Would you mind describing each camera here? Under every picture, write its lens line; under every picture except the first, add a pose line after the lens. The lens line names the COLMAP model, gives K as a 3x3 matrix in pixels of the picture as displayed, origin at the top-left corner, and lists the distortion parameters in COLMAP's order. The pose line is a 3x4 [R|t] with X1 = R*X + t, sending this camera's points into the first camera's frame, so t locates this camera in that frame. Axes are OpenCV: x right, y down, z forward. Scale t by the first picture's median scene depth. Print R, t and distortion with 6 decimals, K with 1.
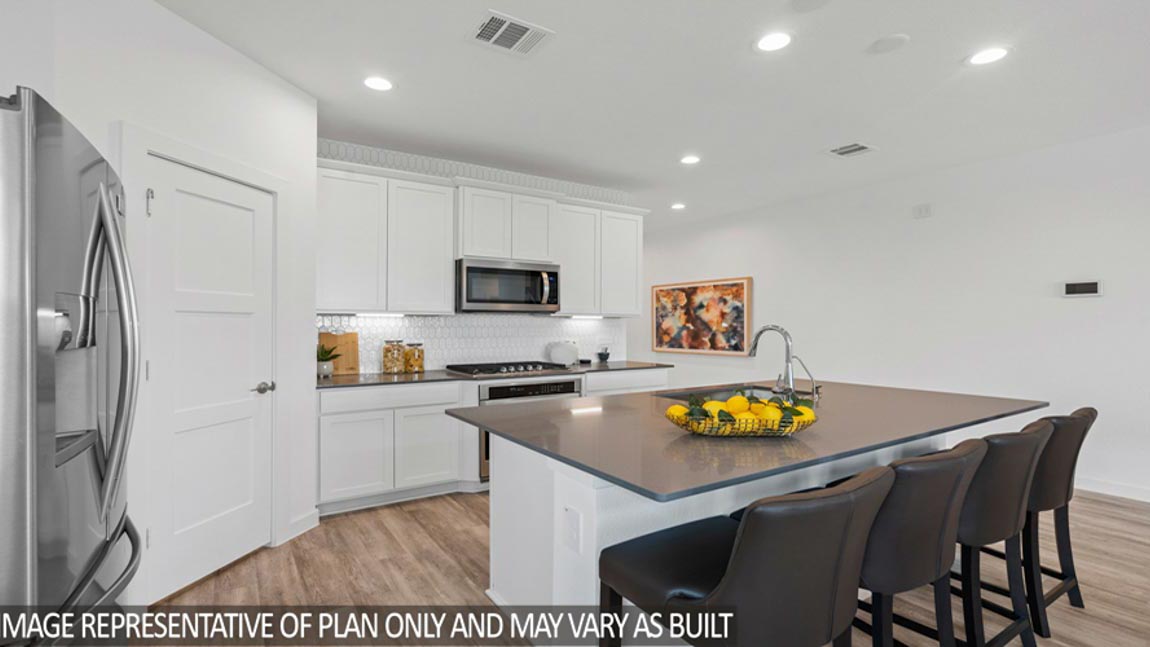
lens RADIAL K [[522.7, 0, 571.6], [0, 522.7, 323.9], [0, 0, 1]] dist [-0.004366, 0.000468]
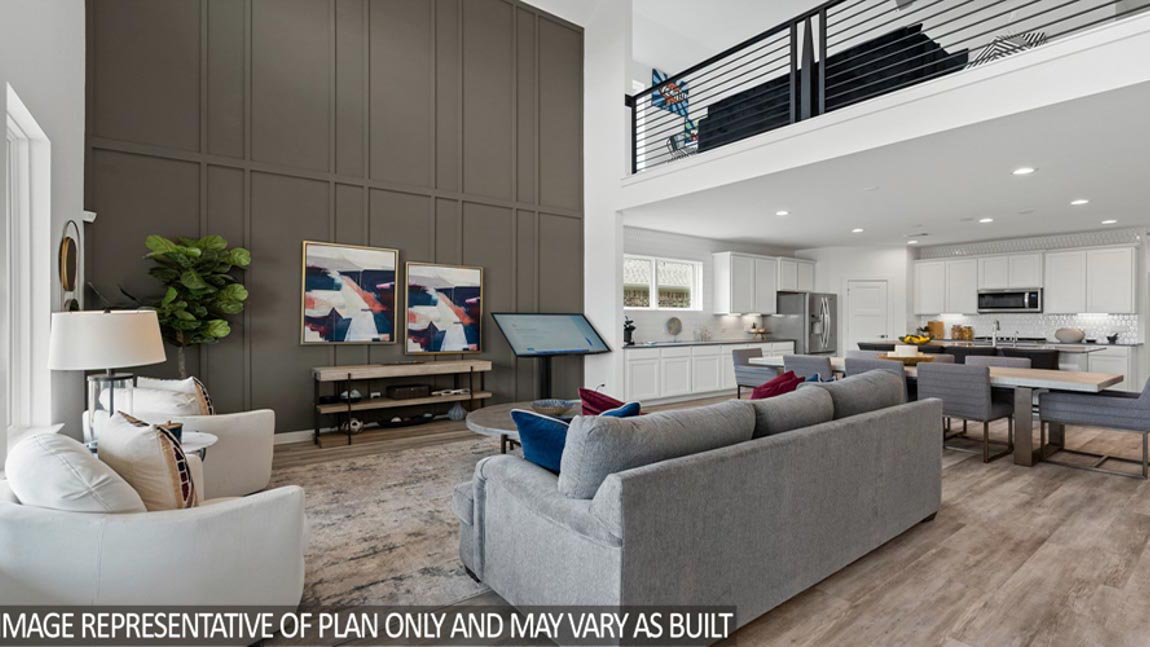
lens RADIAL K [[520.8, 0, 593.7], [0, 520.8, 316.0], [0, 0, 1]] dist [-0.001244, -0.000133]
pose [[0.085534, -0.006765, -0.996312, 1.769714], [0.001535, 0.999977, -0.006658, 0.001978], [0.996334, -0.000960, 0.085542, -0.811848]]
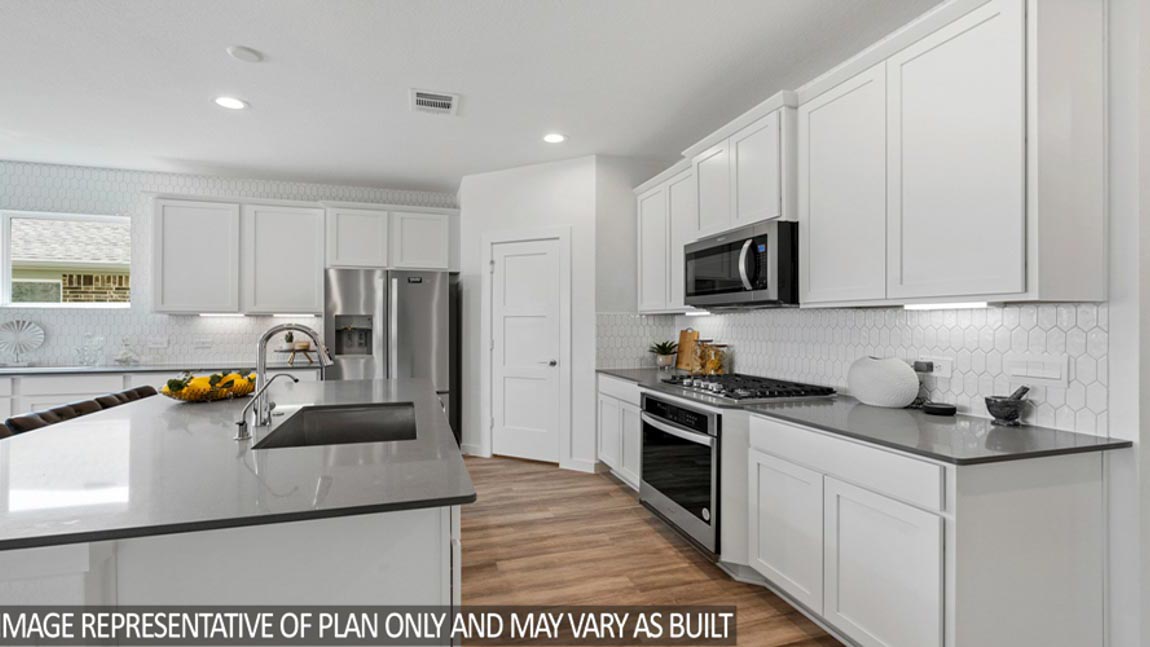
lens RADIAL K [[520.8, 0, 585.3], [0, 520.8, 322.7], [0, 0, 1]] dist [-0.001244, -0.000133]
pose [[-0.242092, -0.000368, -0.970253, 0.594170], [0.002260, 0.999997, -0.000943, 0.000862], [0.970251, -0.002421, -0.242091, 0.949822]]
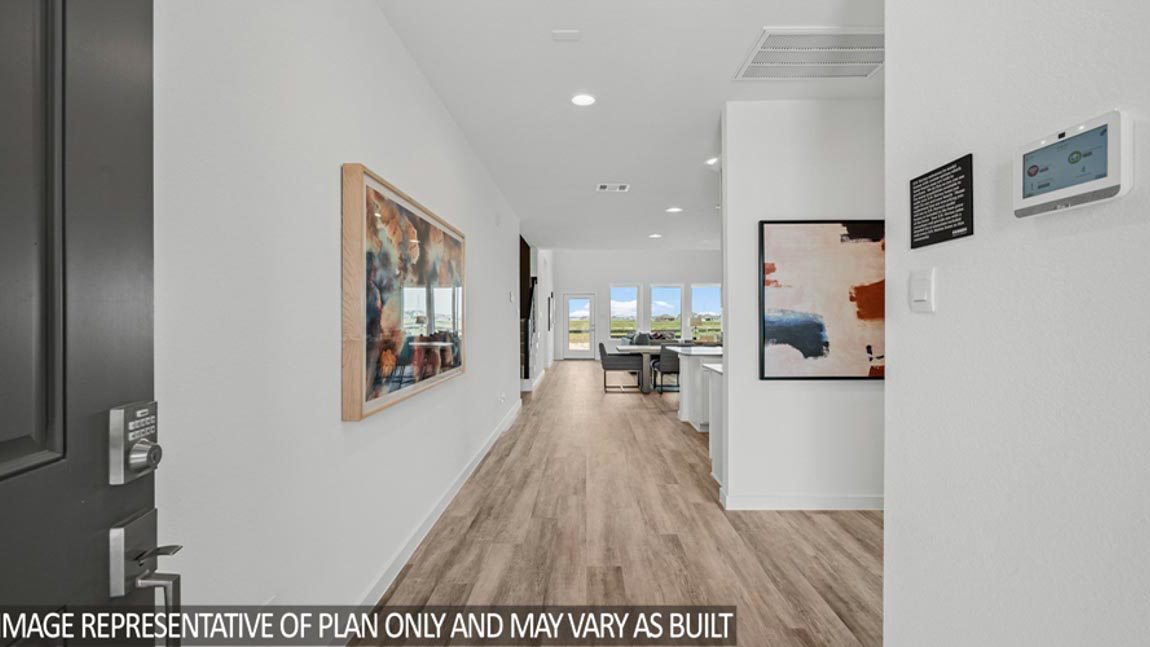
lens RADIAL K [[522.7, 0, 577.1], [0, 522.7, 318.7], [0, 0, 1]] dist [-0.004366, 0.000468]
pose [[-0.823674, 0.000603, 0.567064, -0.138535], [0.000202, 1.000000, -0.000769, 0.005041], [-0.567064, -0.000519, -0.823673, 2.021641]]
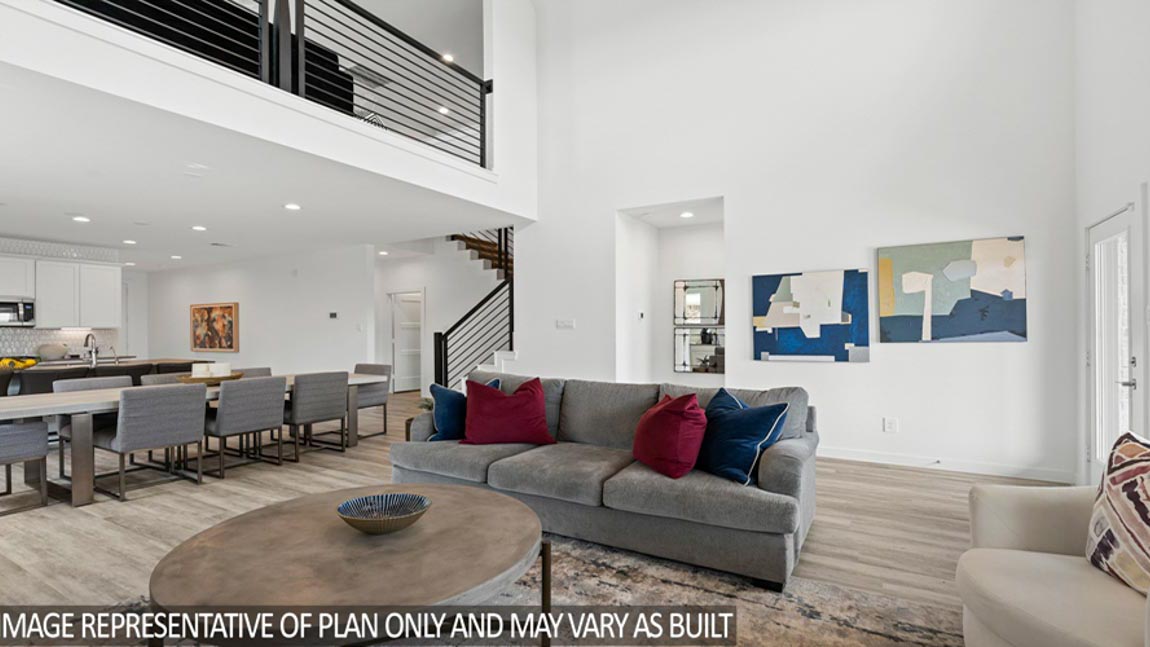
lens RADIAL K [[520.8, 0, 563.2], [0, 520.8, 331.4], [0, 0, 1]] dist [-0.001244, -0.000133]
pose [[0.899618, -0.006753, 0.436626, 0.788303], [0.004959, 0.999974, 0.005250, -0.006331], [-0.436650, -0.002558, 0.899628, -1.277398]]
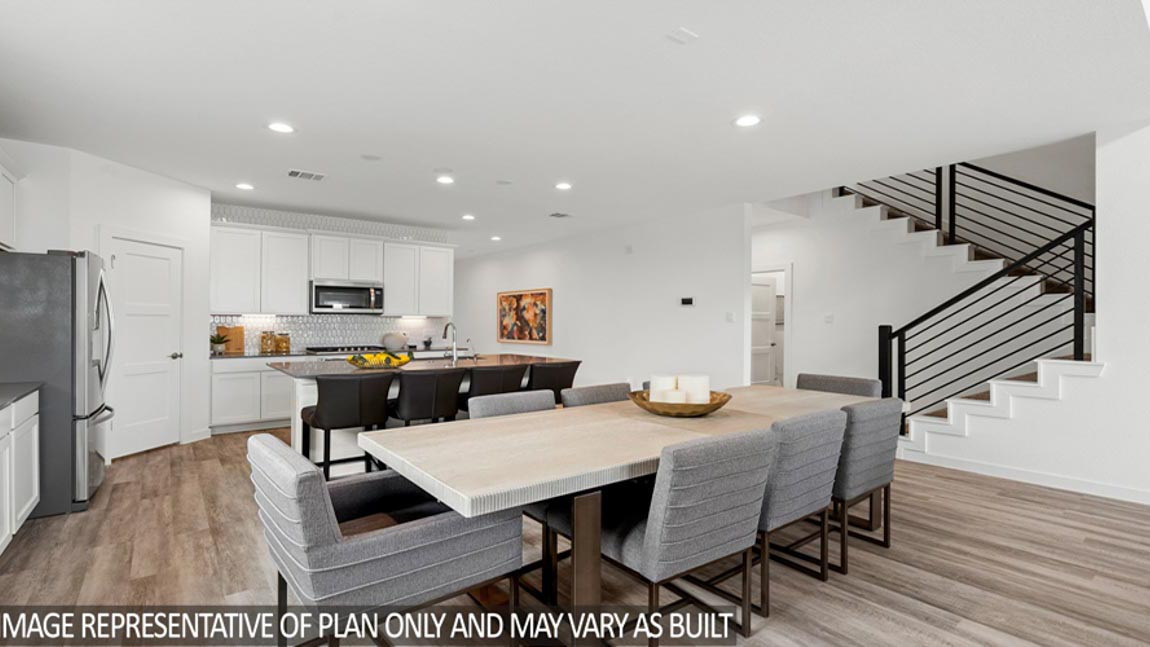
lens RADIAL K [[522.7, 0, 570.4], [0, 522.7, 319.5], [0, 0, 1]] dist [-0.004366, 0.000468]
pose [[0.997001, 0.003372, 0.077311, 0.414185], [-0.003148, 0.999990, -0.003021, -0.002740], [-0.077321, 0.002768, 0.997002, -0.593559]]
